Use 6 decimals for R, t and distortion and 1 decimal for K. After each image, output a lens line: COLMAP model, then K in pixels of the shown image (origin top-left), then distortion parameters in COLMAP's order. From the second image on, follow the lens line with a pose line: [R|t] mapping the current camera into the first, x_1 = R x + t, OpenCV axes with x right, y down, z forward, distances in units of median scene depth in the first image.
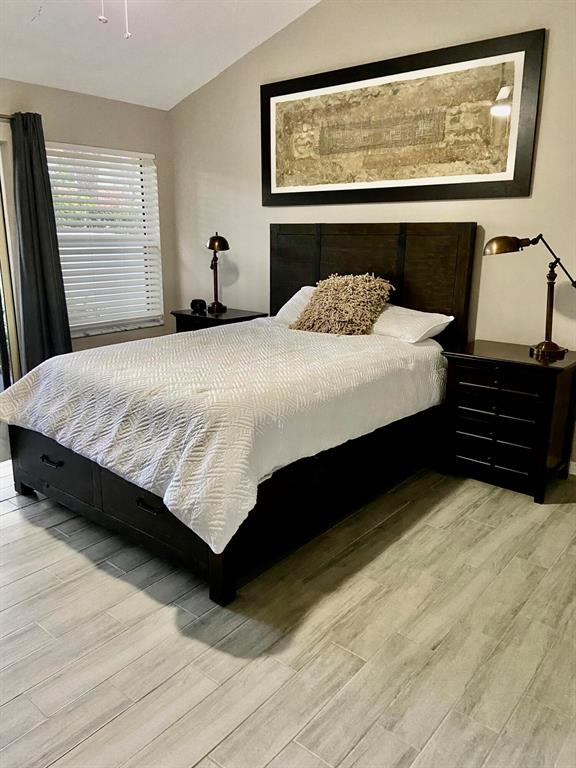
lens RADIAL K [[583.0, 0, 287.3], [0, 583.0, 382.5], [0, 0, 1]] dist [0.053108, -0.064855]
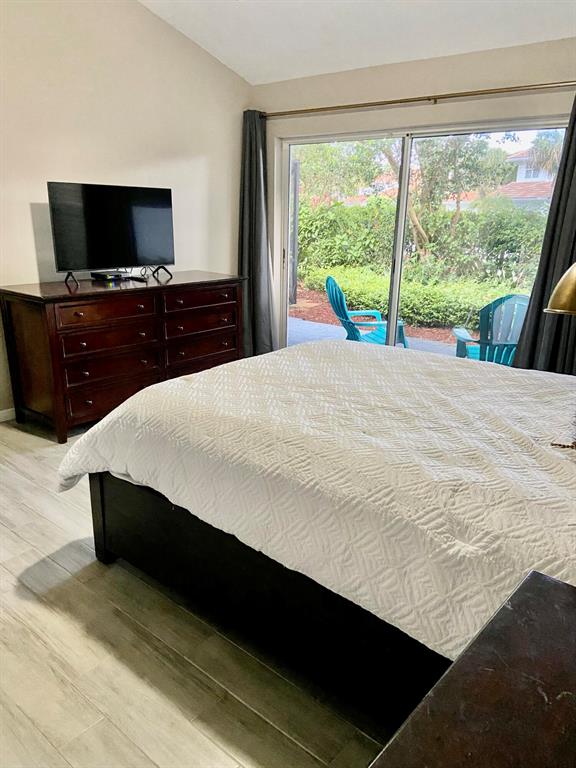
lens RADIAL K [[583.0, 0, 287.6], [0, 583.0, 385.2], [0, 0, 1]] dist [0.053108, -0.064855]
pose [[-0.025649, 0.285284, -0.958100, 0.799395], [-0.252006, 0.925617, 0.282358, -0.303936], [0.967386, 0.248689, 0.048152, 1.148744]]
